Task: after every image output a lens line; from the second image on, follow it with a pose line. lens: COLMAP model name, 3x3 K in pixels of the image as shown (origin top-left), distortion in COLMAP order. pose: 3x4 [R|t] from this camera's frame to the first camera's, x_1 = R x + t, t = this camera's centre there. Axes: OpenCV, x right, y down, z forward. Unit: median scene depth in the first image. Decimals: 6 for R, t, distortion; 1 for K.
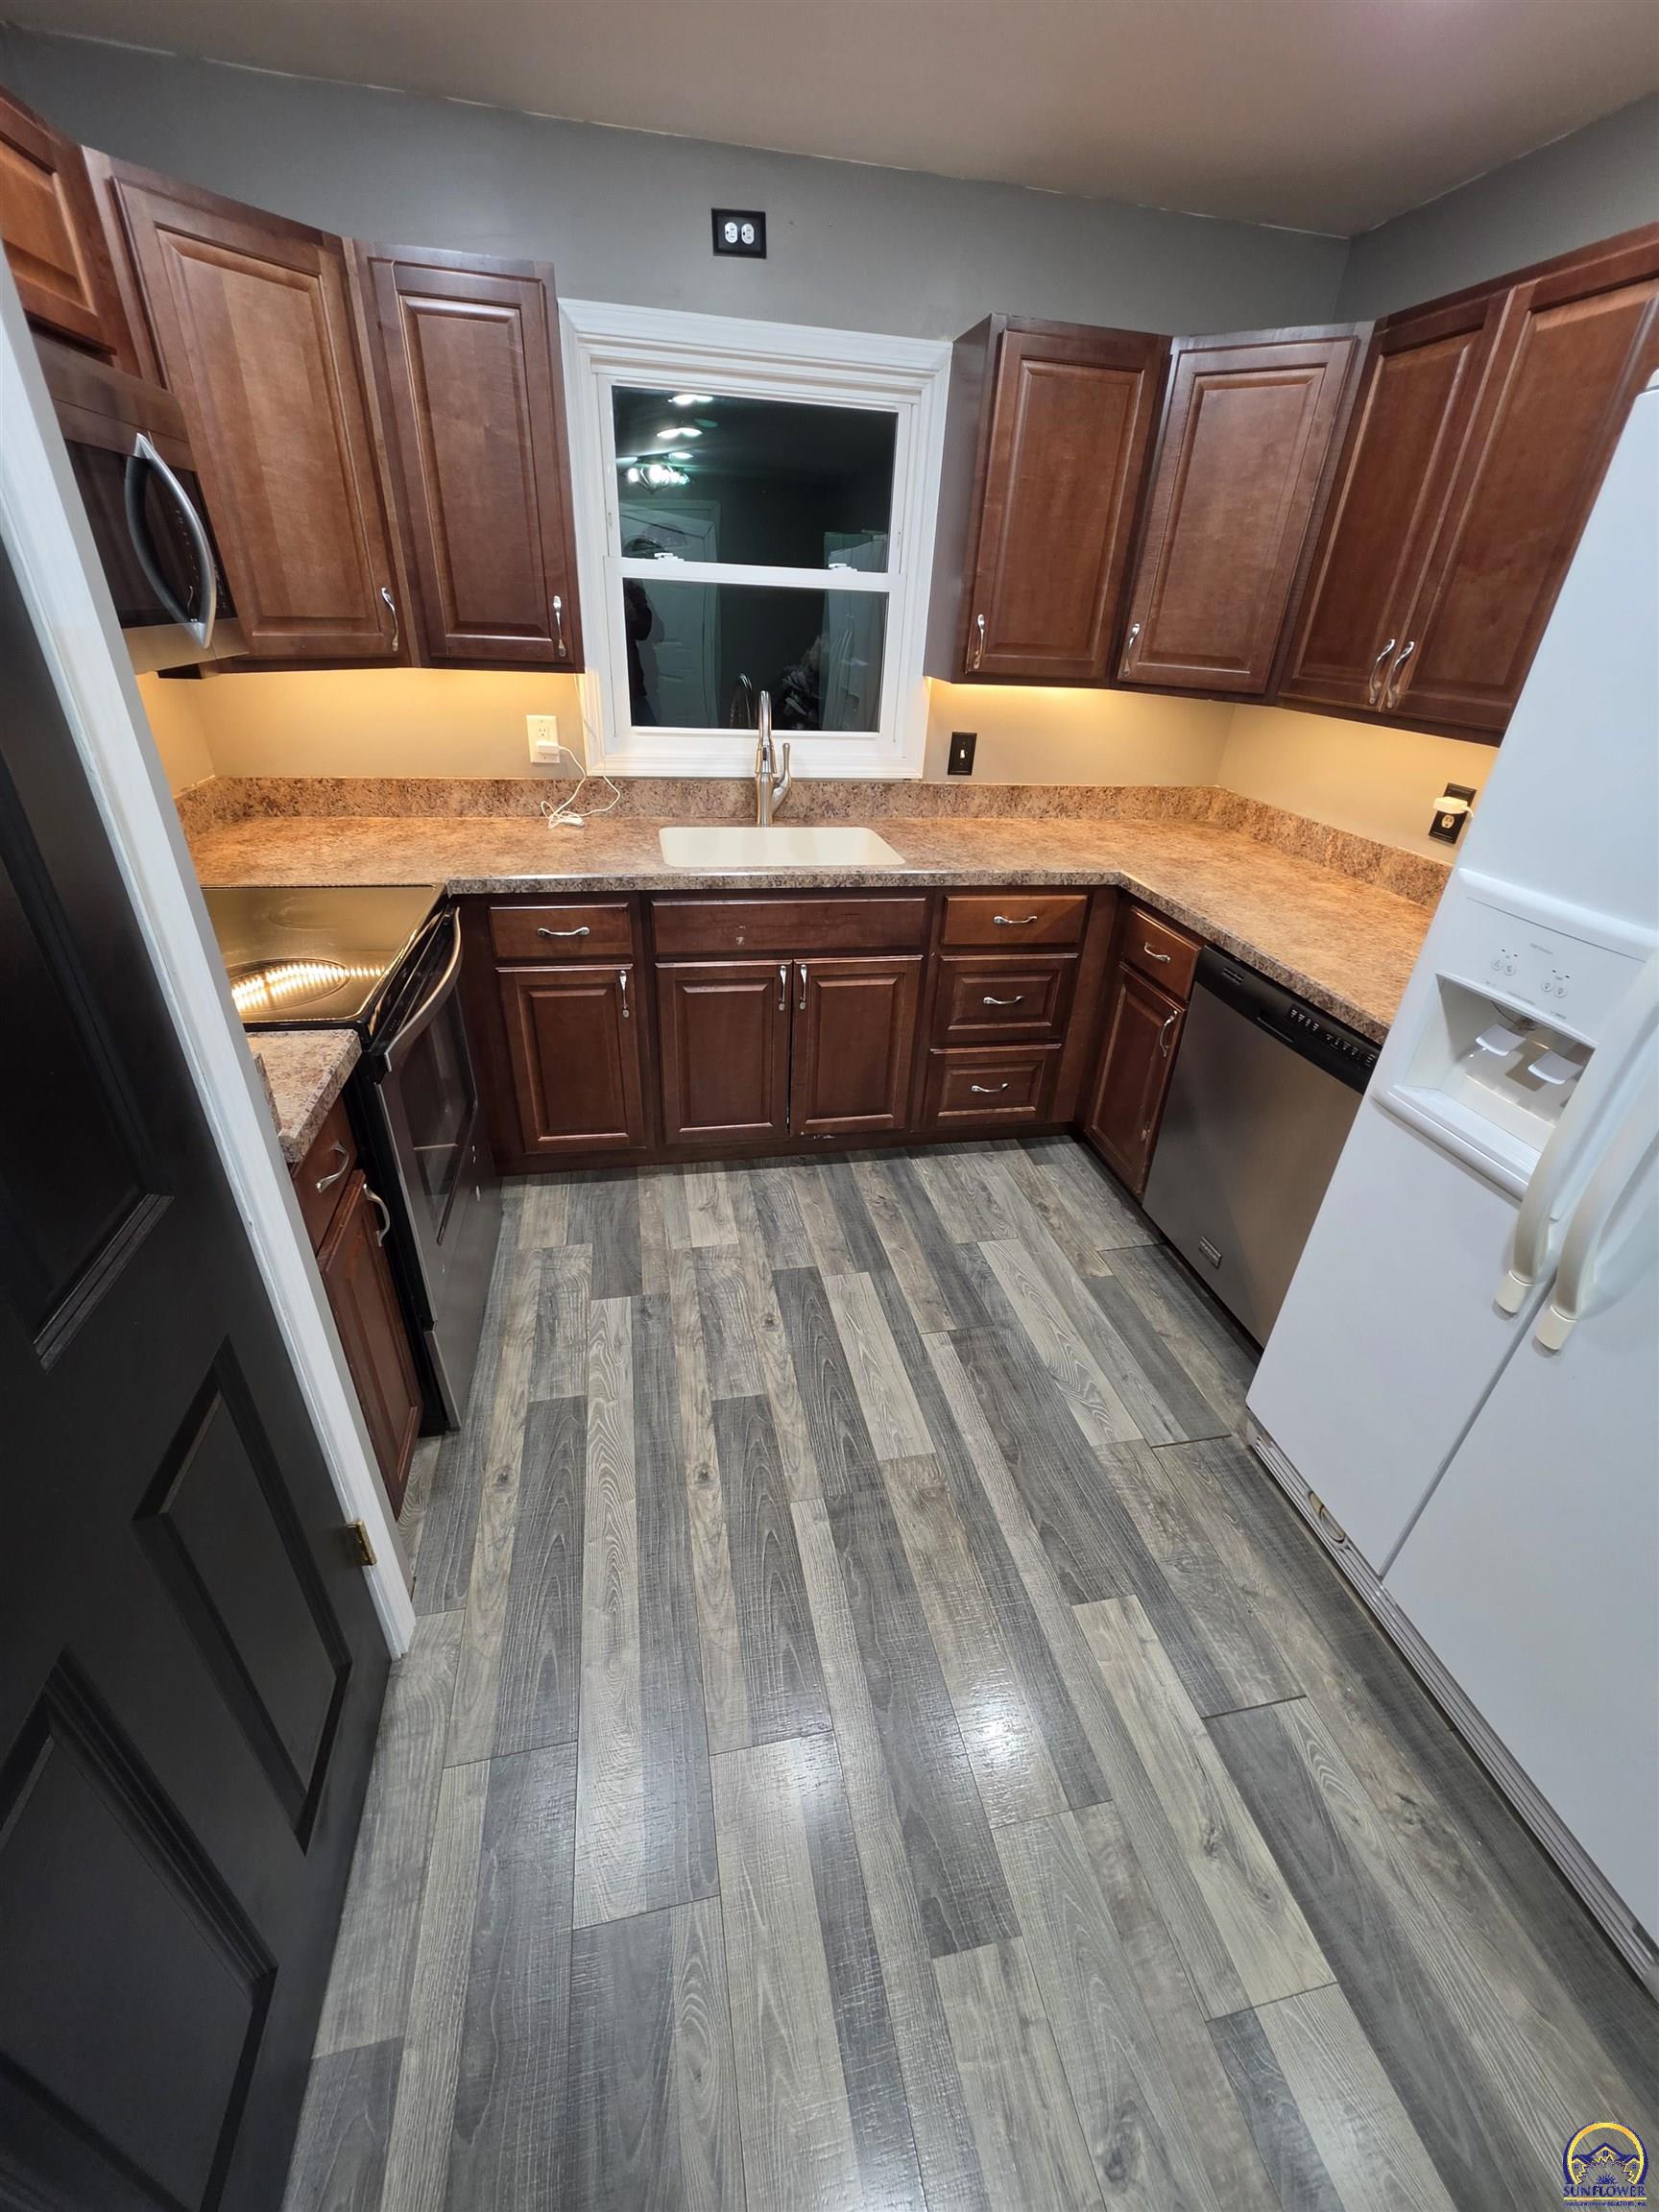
lens RADIAL K [[886.5, 0, 834.1], [0, 886.5, 1107.3], [0, 0, 1]] dist [0.007068, -0.000413]
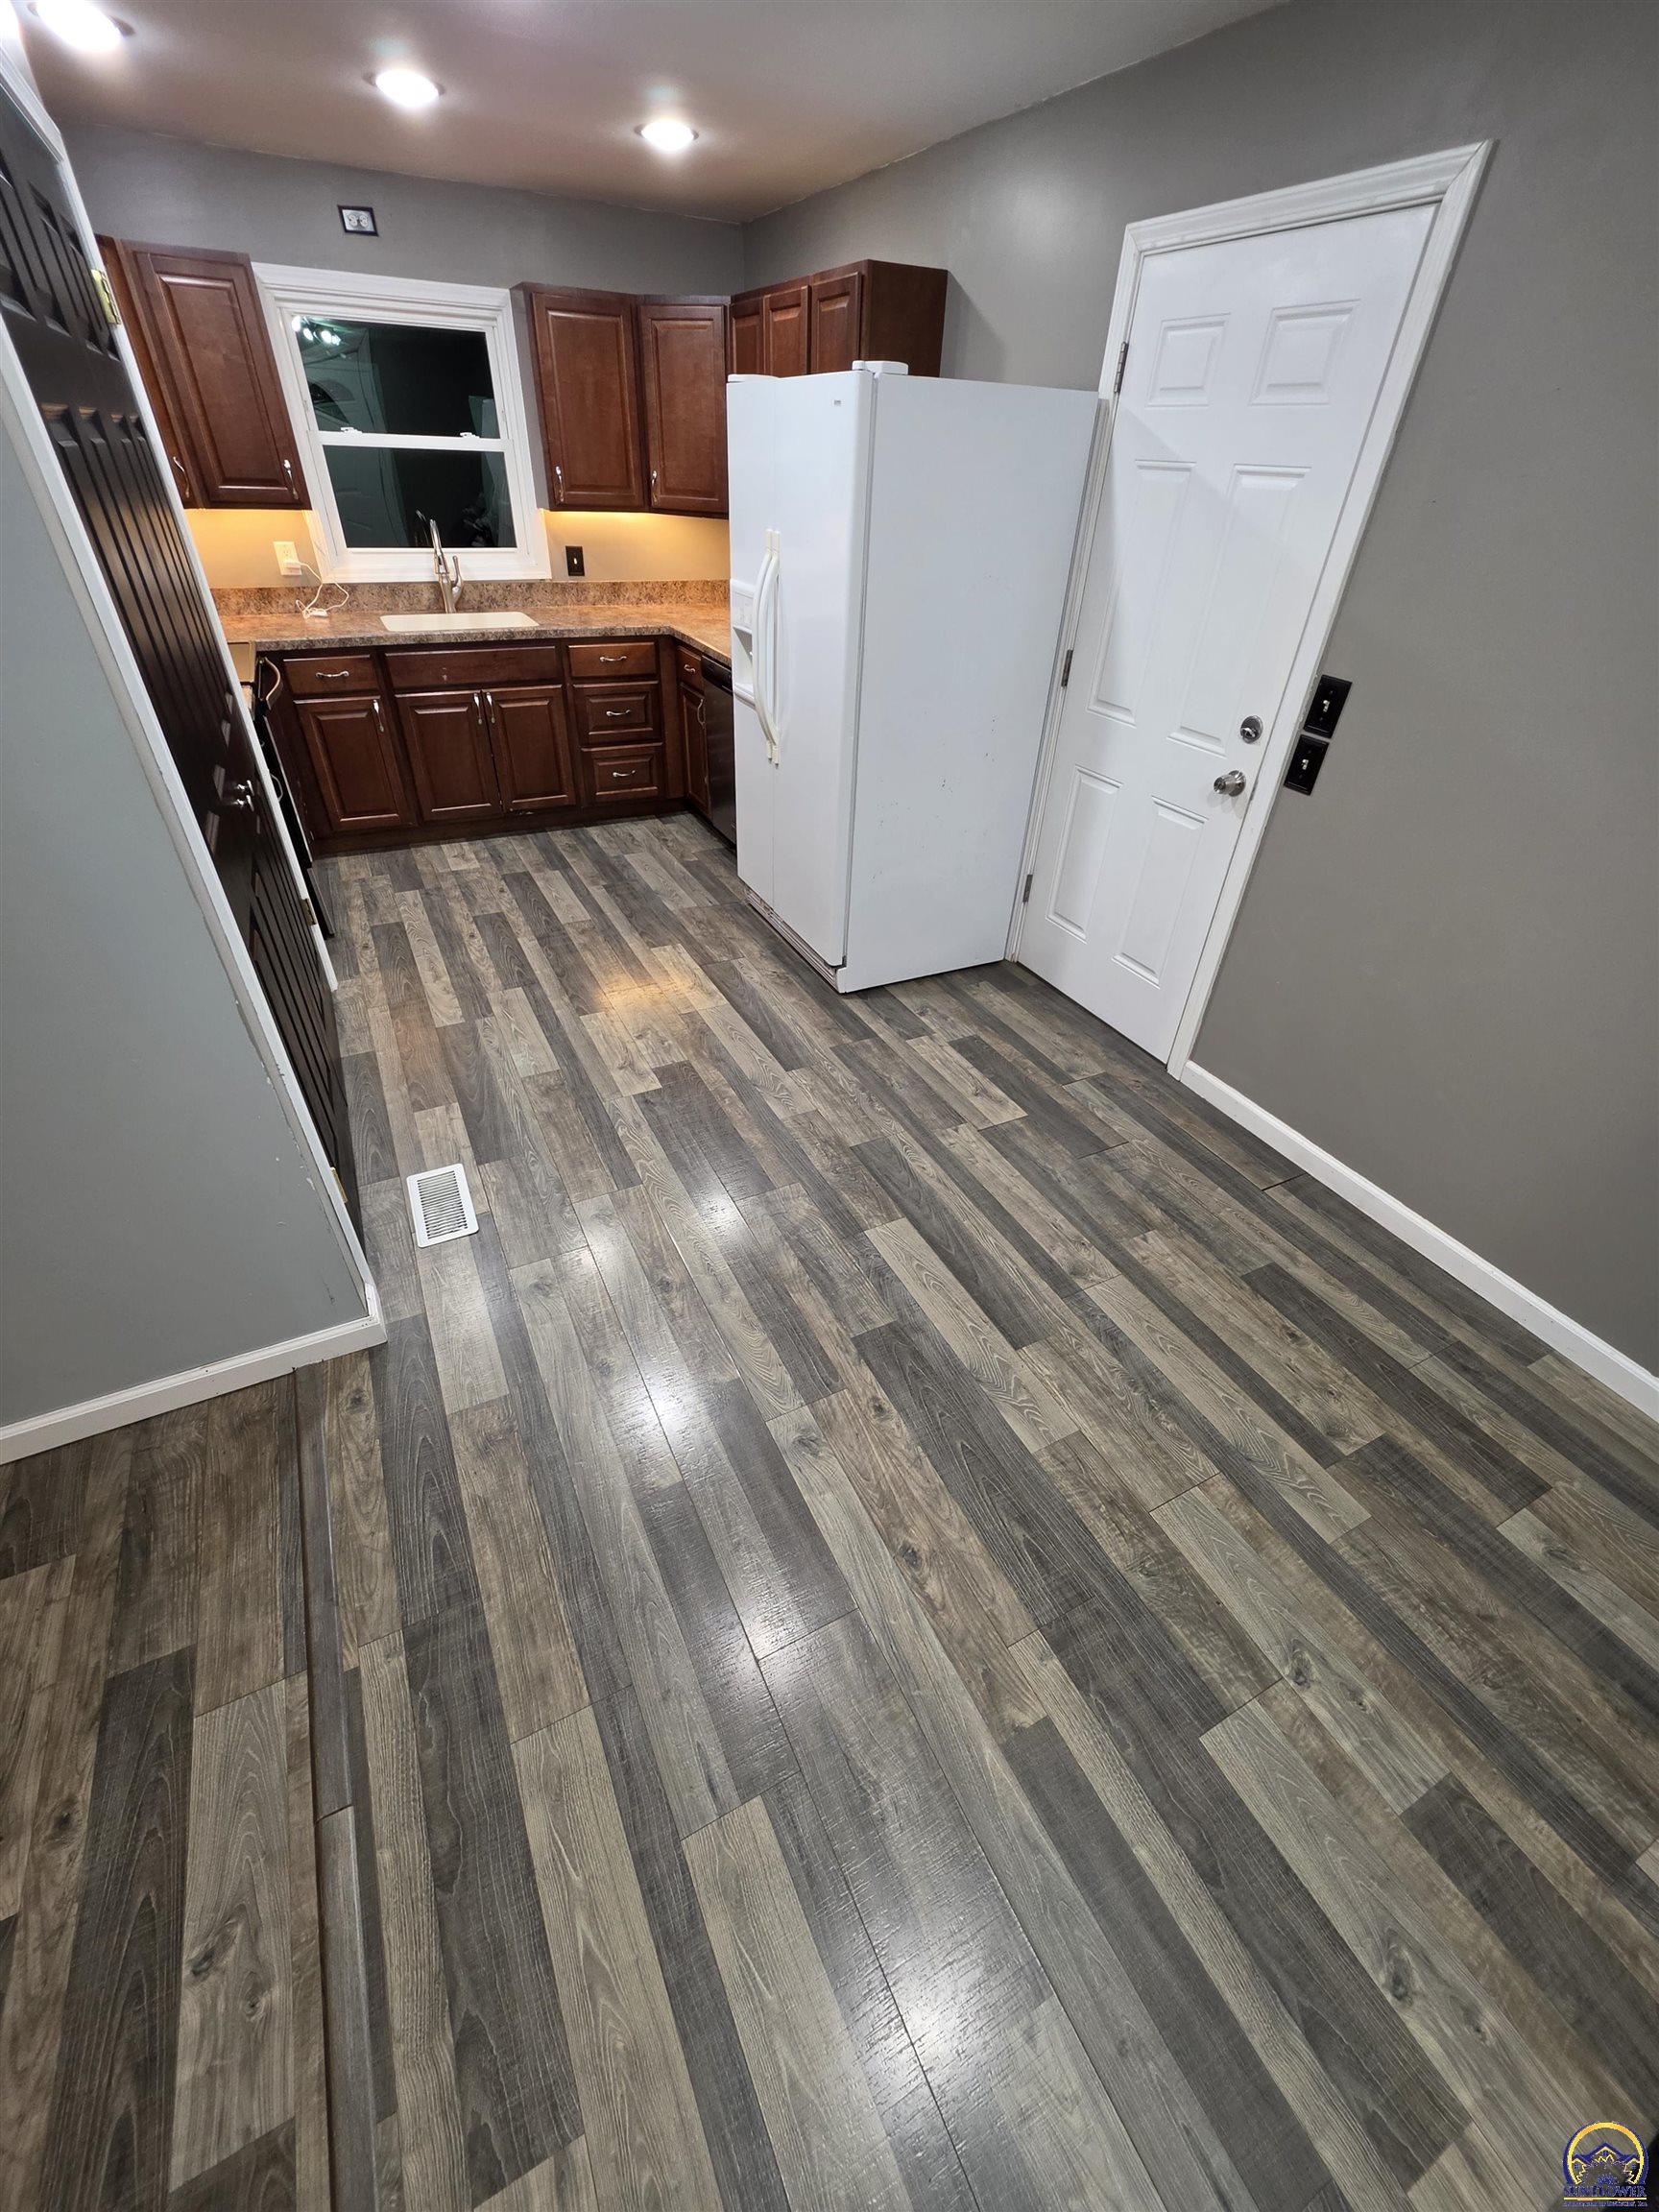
lens RADIAL K [[886.5, 0, 822.4], [0, 886.5, 1101.7], [0, 0, 1]] dist [0.007068, -0.000413]
pose [[0.966895, -0.161368, 0.197672, 0.123890], [0.135656, 0.981179, 0.137425, 0.468600], [-0.216128, -0.106060, 0.970587, -0.884734]]
